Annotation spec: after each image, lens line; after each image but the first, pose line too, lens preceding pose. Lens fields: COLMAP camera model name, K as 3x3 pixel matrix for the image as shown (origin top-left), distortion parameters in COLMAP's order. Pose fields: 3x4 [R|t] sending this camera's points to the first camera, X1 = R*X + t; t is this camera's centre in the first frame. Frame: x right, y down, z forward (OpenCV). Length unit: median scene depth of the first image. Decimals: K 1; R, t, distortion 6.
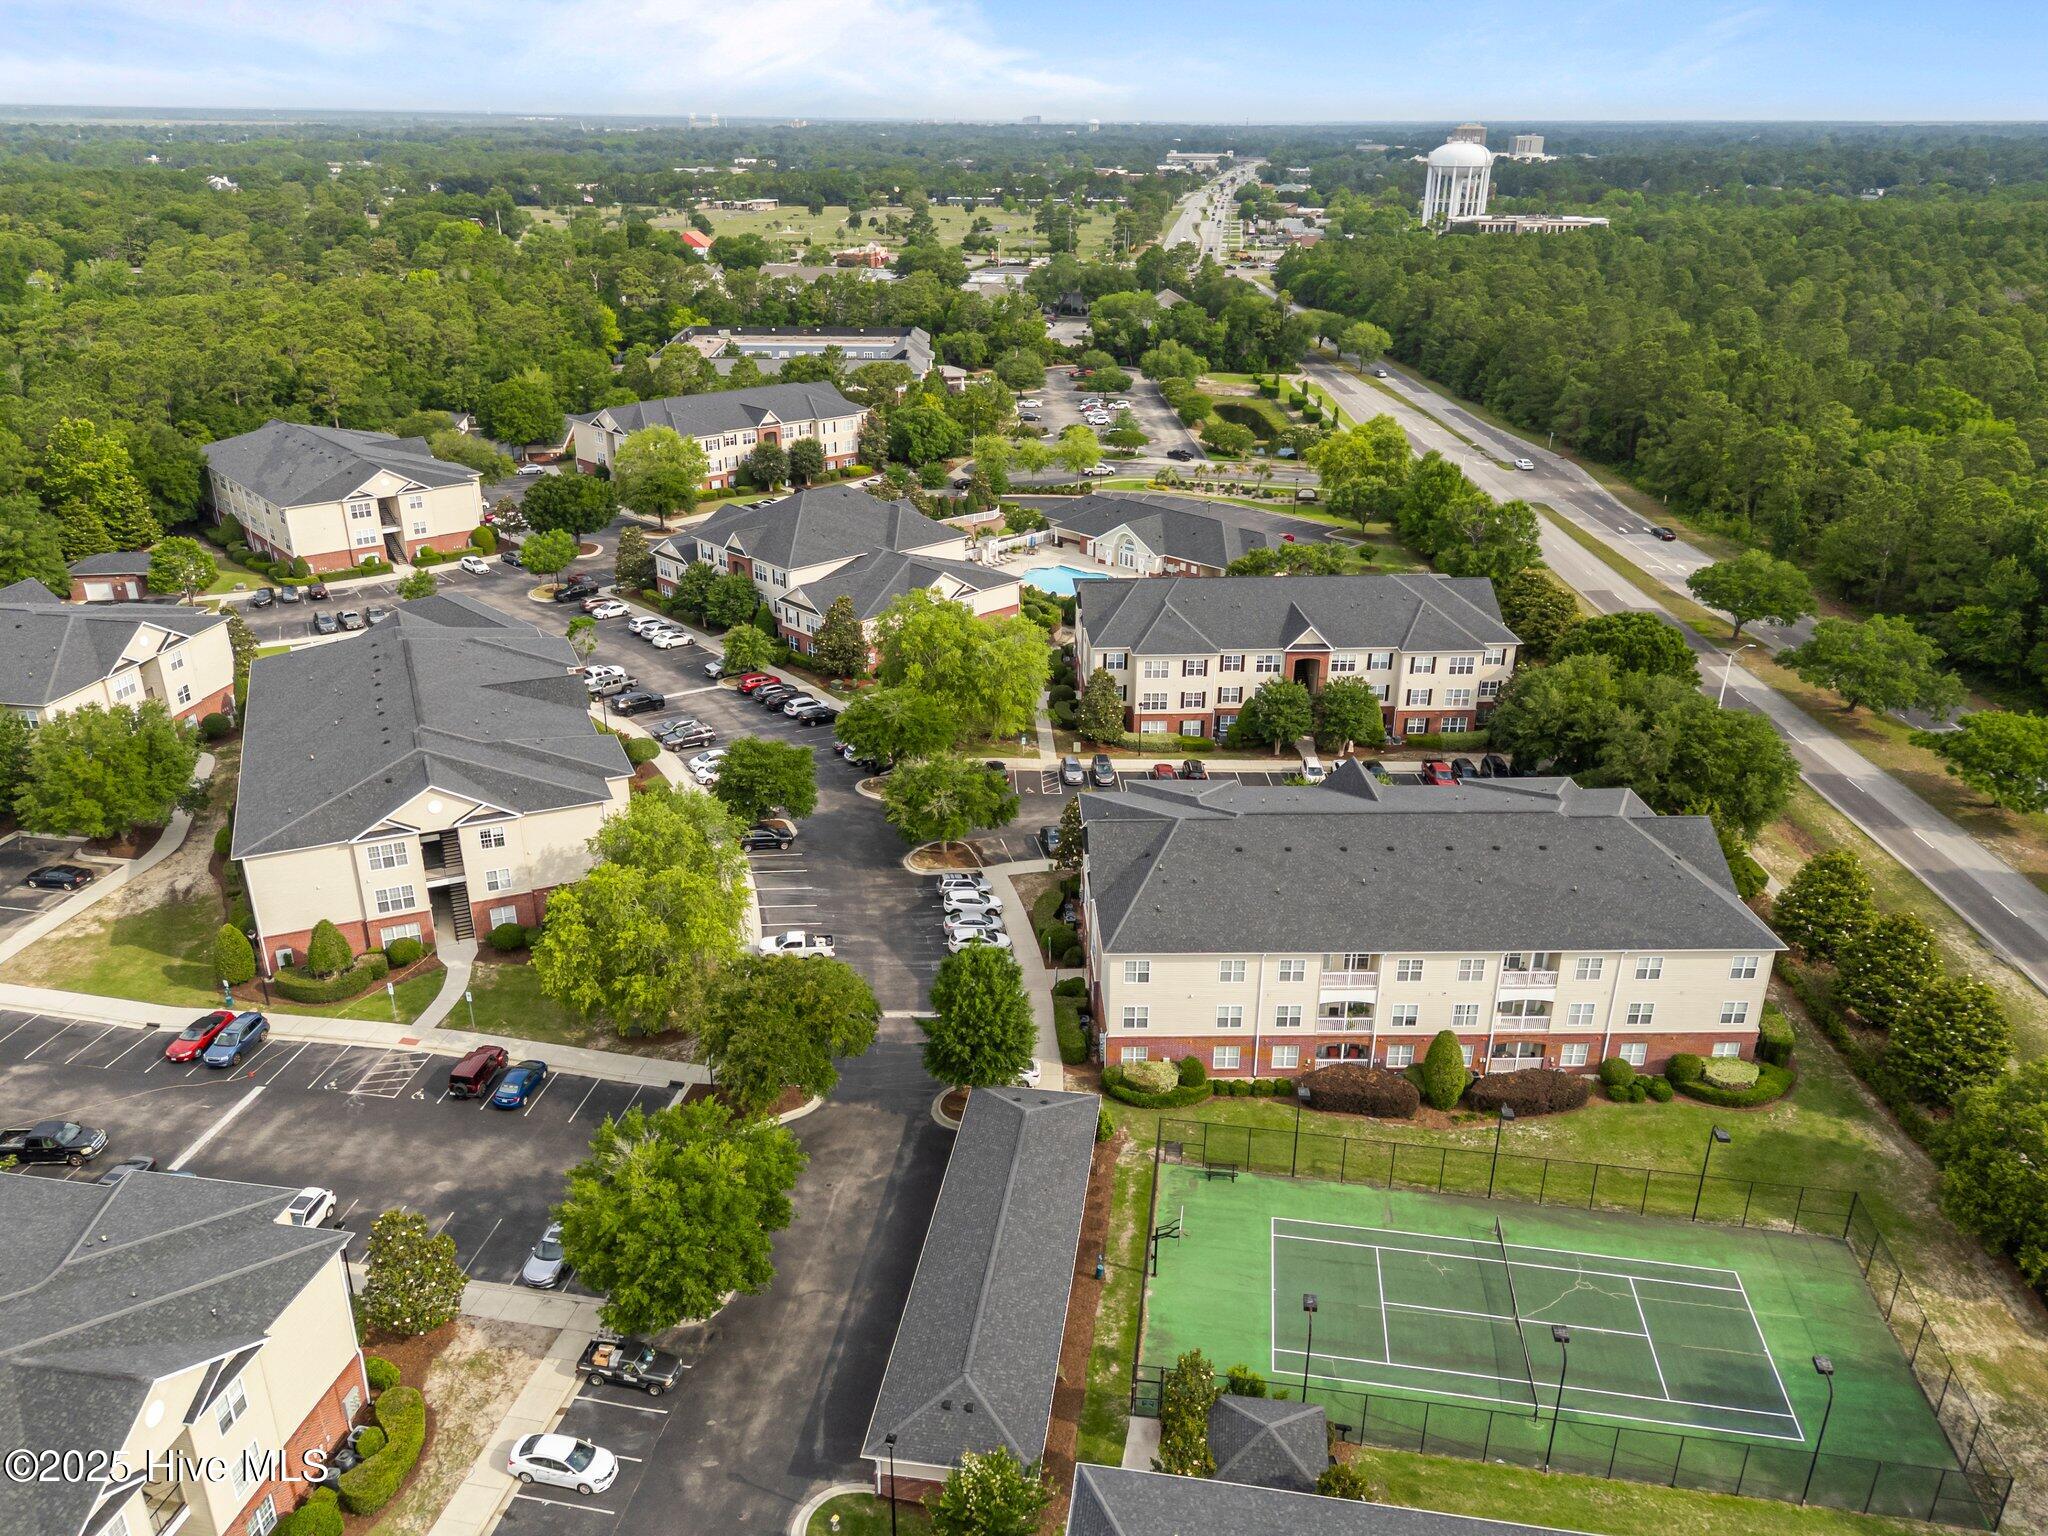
lens RADIAL K [[1503.8, 0, 1061.1], [0, 1503.8, 763.2], [0, 0, 1]] dist [0.067484, -0.067374]
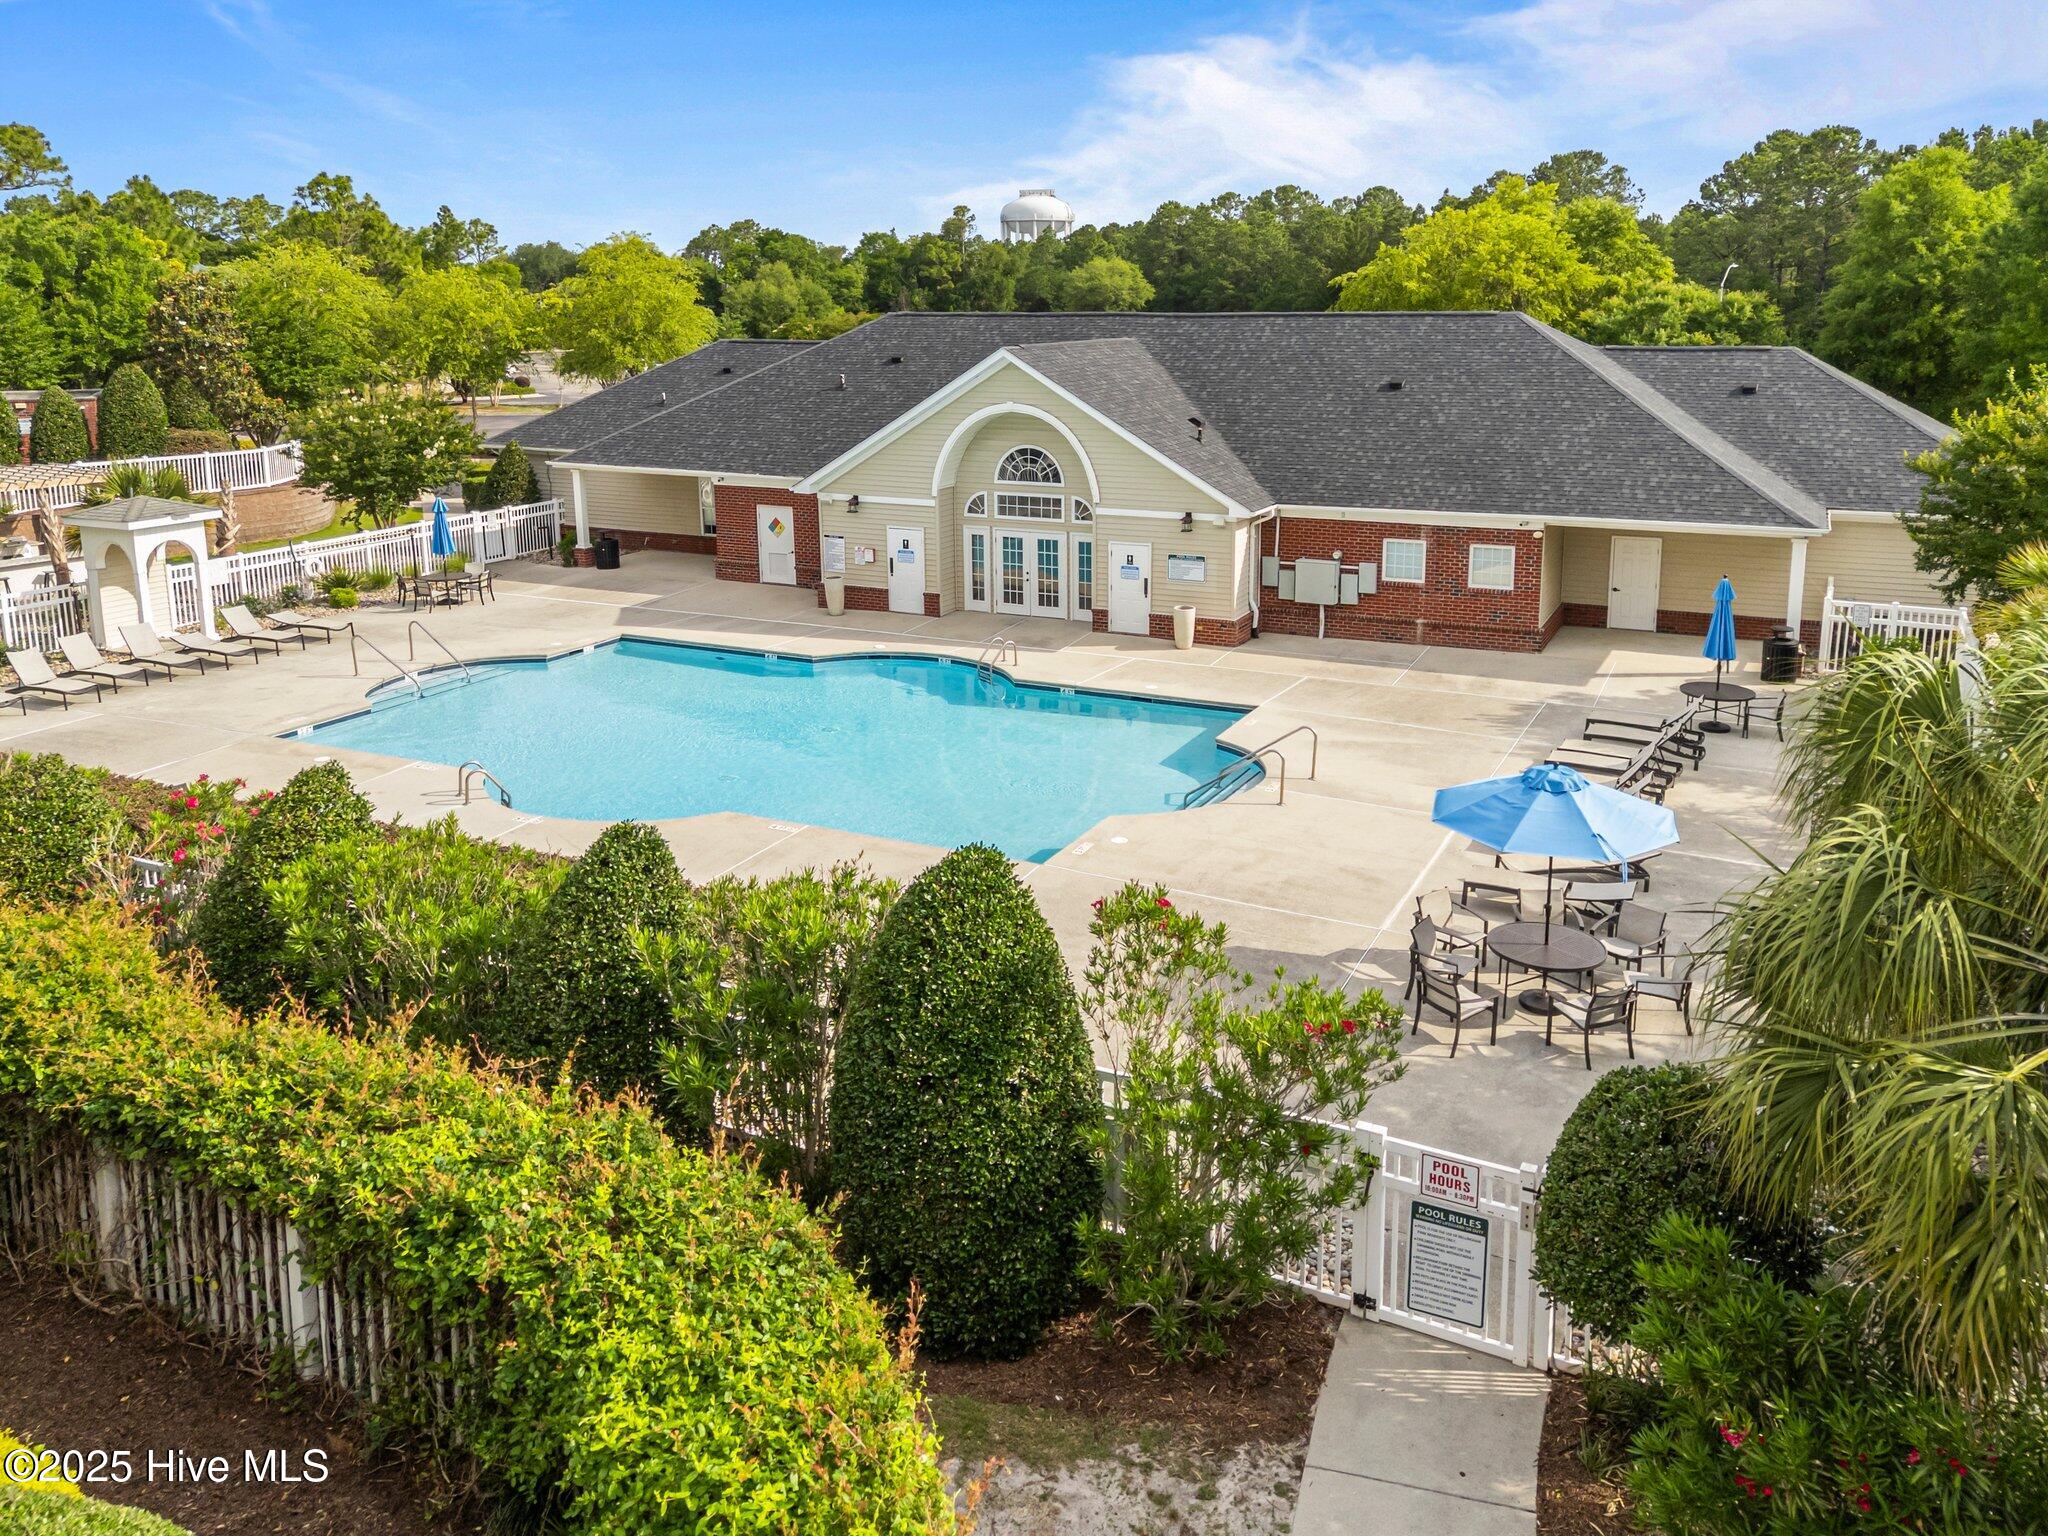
lens RADIAL K [[1503.8, 0, 1061.1], [0, 1503.8, 763.2], [0, 0, 1]] dist [0.067484, -0.067374]
pose [[0.949969, -0.107191, 0.293376, -0.005205], [0.138660, 0.986369, -0.088598, -0.093415], [-0.279880, 0.124845, 0.951883, 0.805954]]
